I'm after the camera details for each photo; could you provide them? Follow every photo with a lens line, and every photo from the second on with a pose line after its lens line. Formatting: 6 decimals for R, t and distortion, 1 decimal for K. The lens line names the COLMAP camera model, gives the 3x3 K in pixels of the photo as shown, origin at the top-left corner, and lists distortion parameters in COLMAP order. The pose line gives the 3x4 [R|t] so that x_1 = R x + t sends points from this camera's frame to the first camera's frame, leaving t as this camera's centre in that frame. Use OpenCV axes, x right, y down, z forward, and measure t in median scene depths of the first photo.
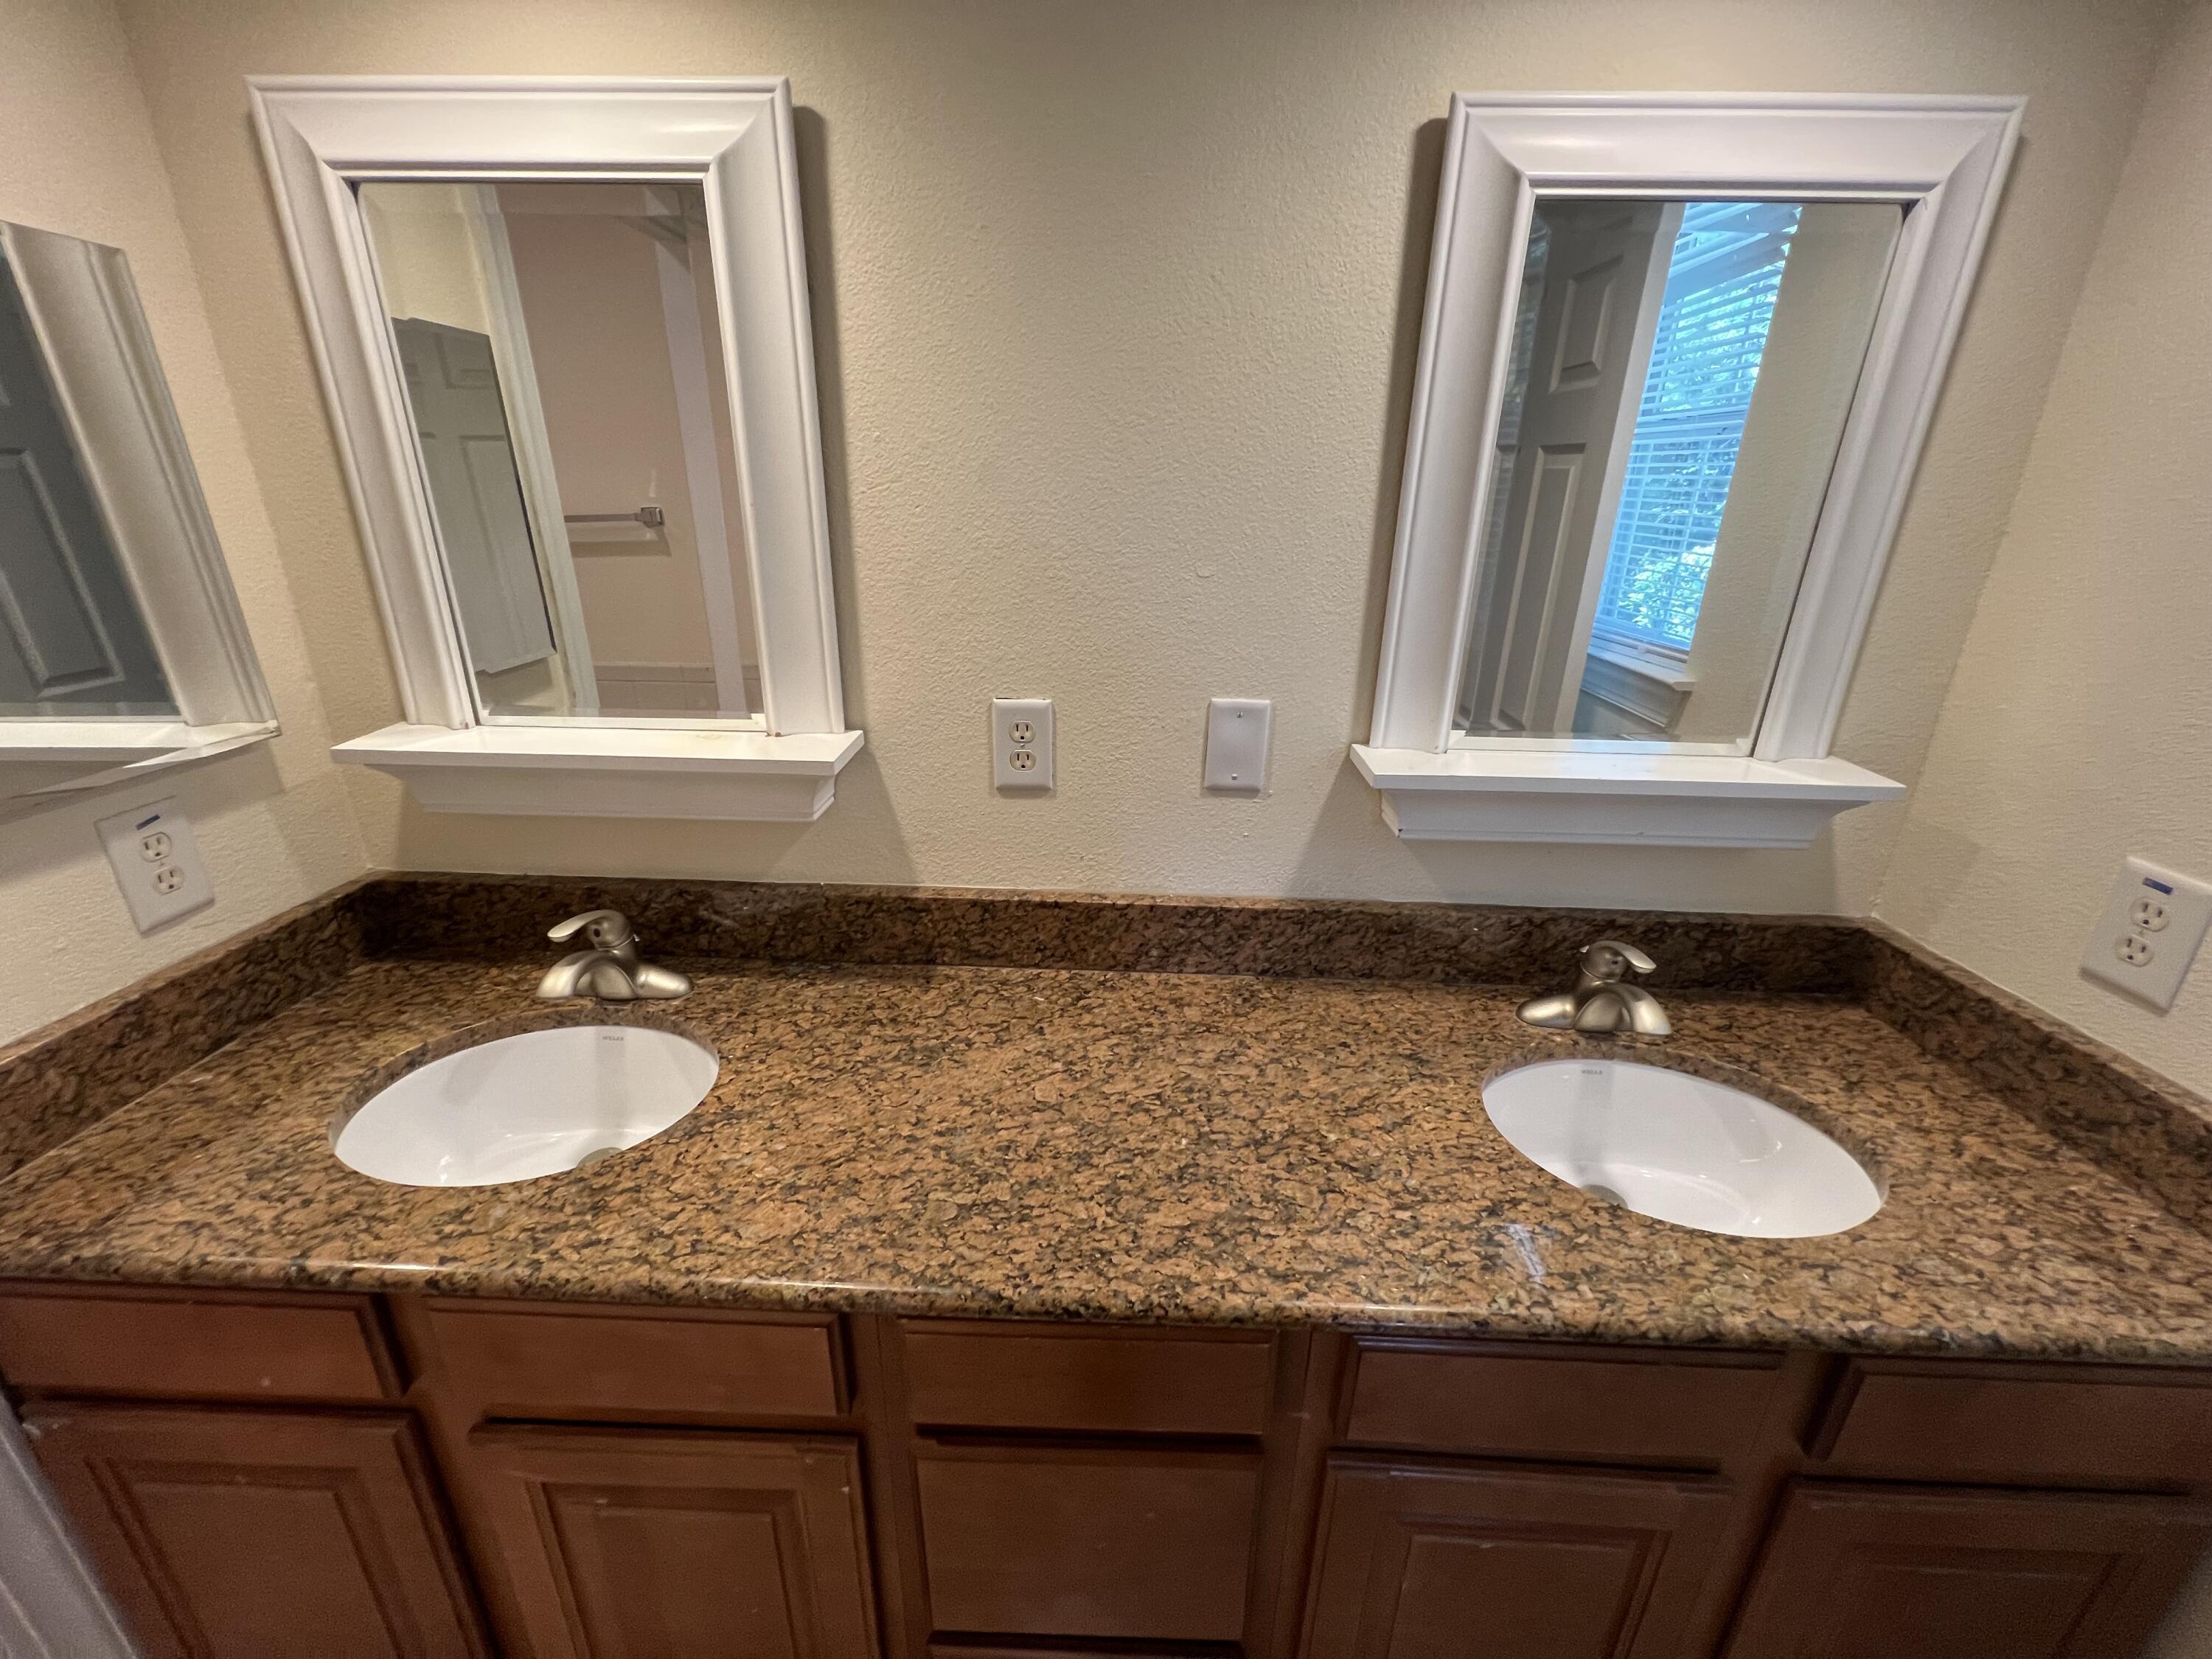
lens RADIAL K [[881.4, 0, 1104.5], [0, 881.4, 823.4], [0, 0, 1]] dist [-0.002812, -0.000172]
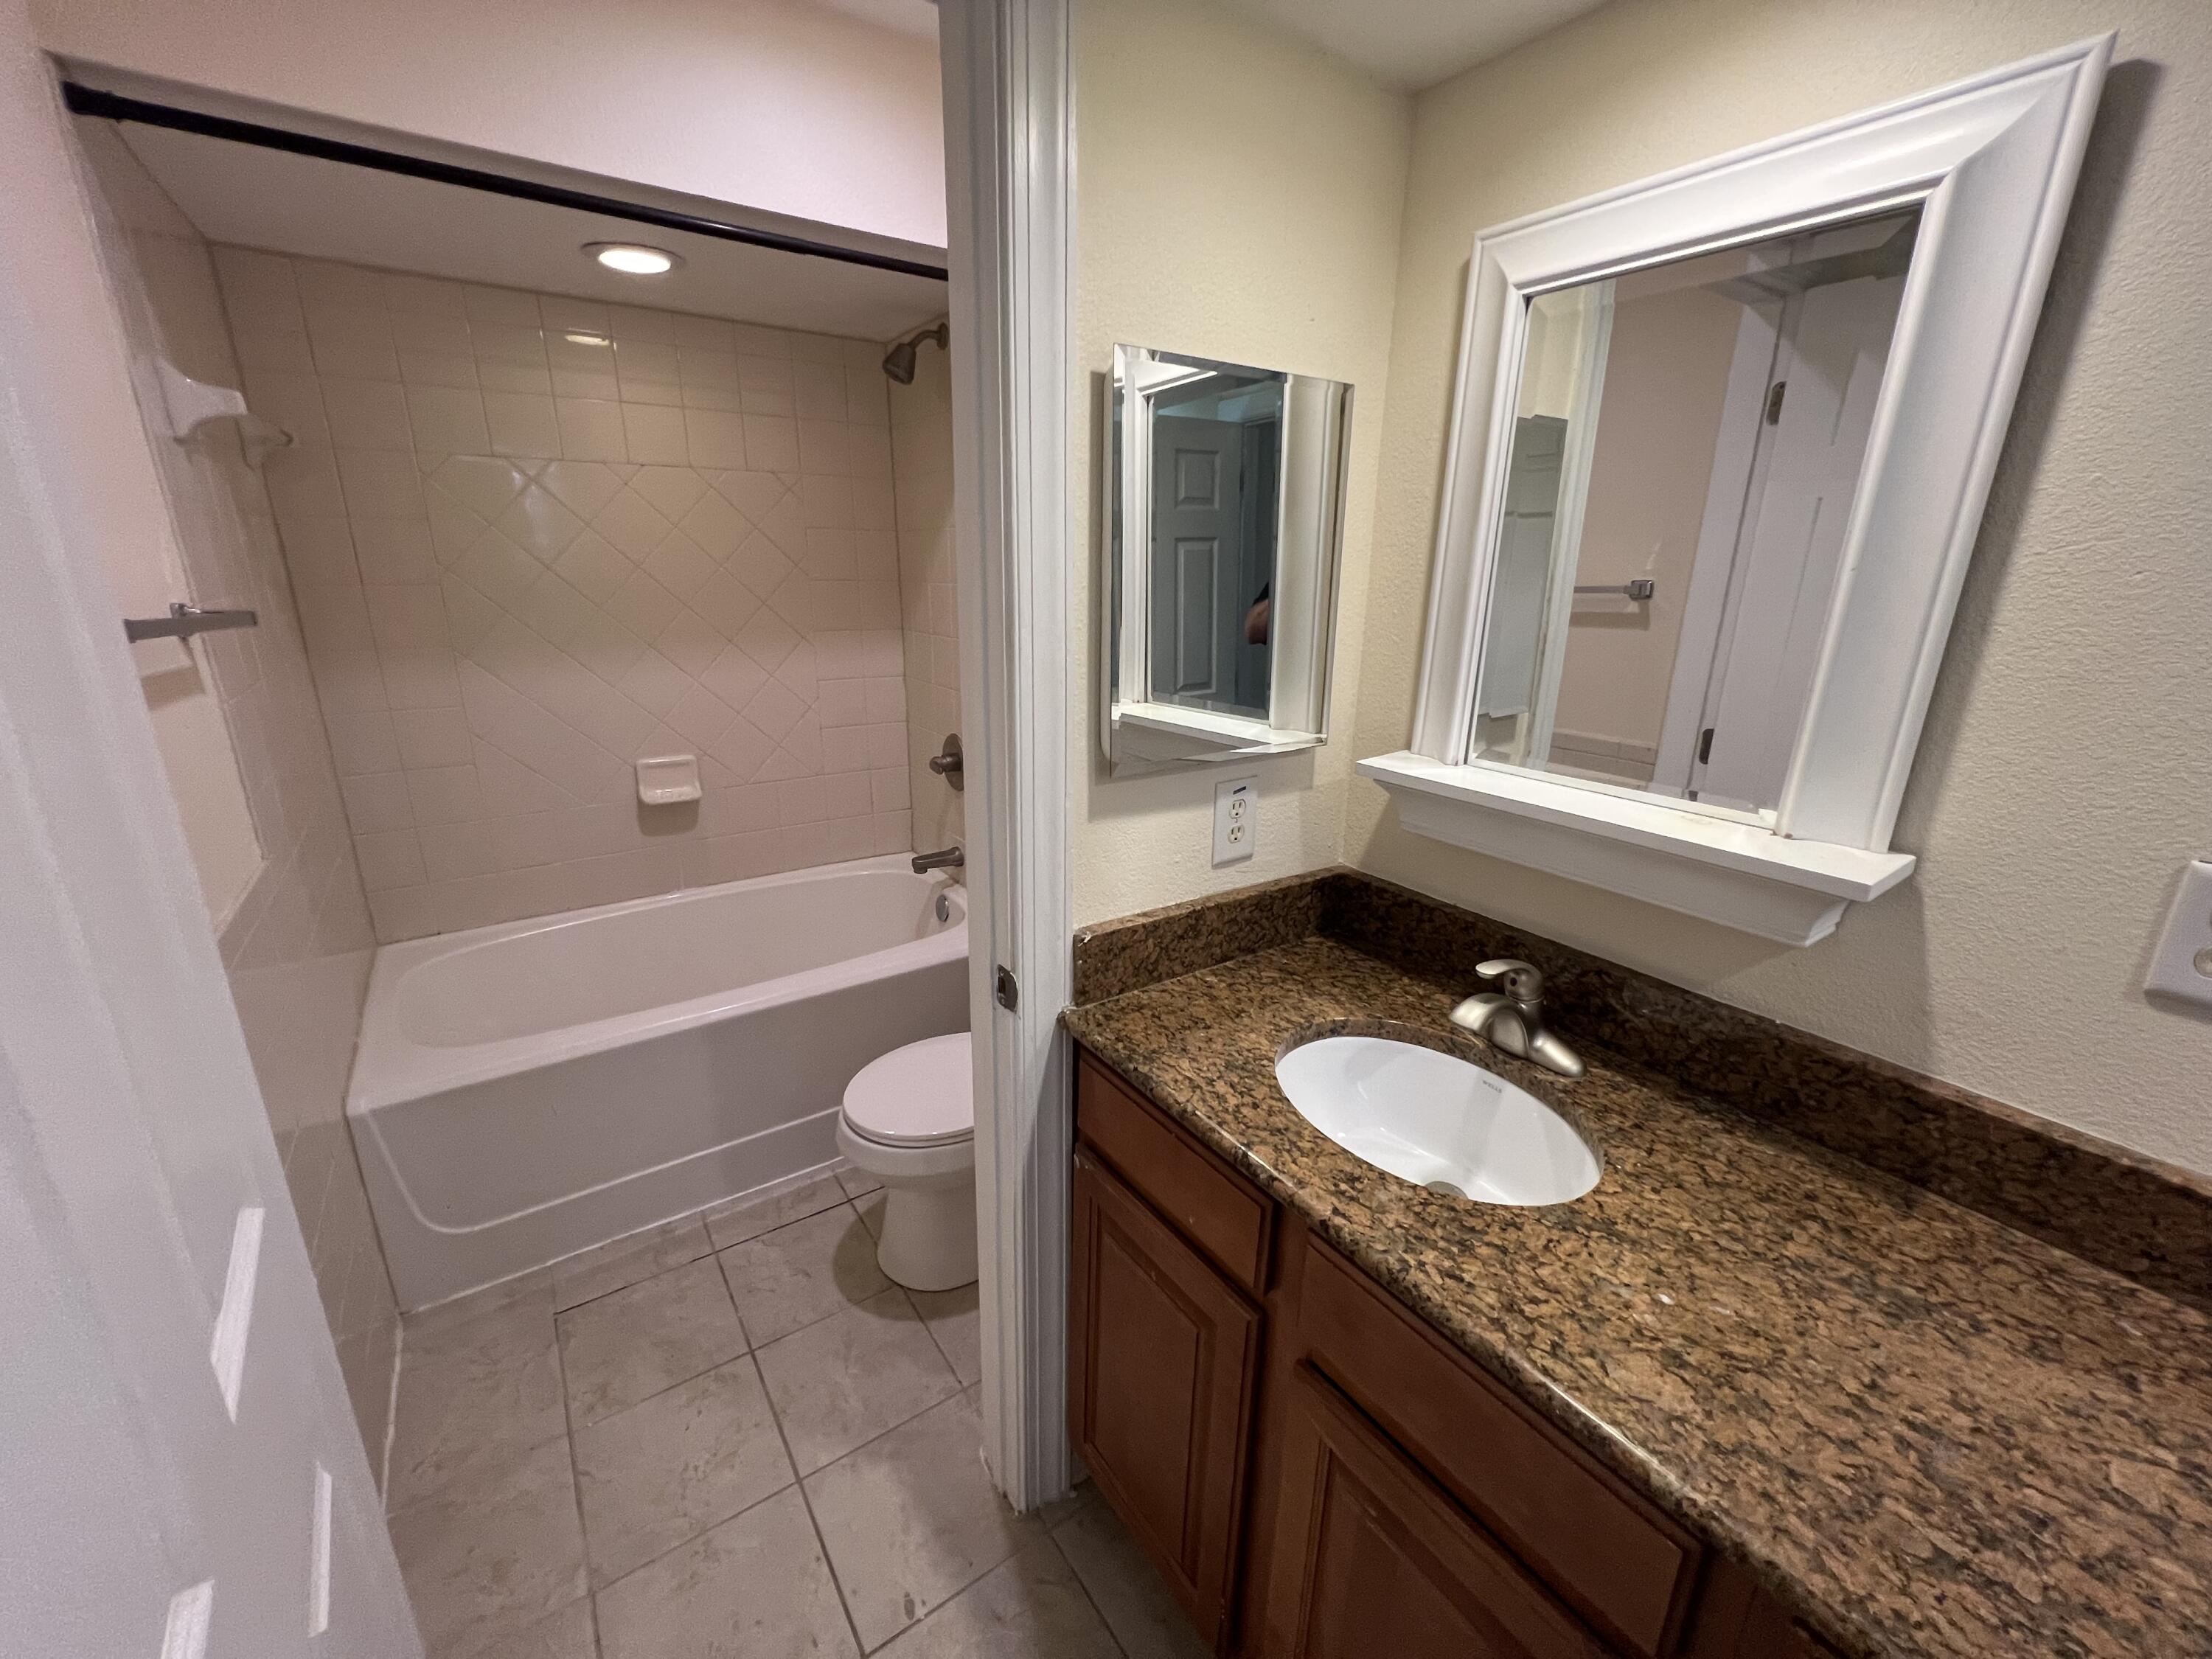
lens RADIAL K [[887.6, 0, 1112.2], [0, 887.6, 826.6], [0, 0, 1]] dist [-0.001779, 0.000035]
pose [[0.597970, 0.225155, -0.769245, -0.121685], [-0.286108, 0.956468, 0.057550, 0.030351], [0.748715, 0.185674, 0.636357, -0.029016]]
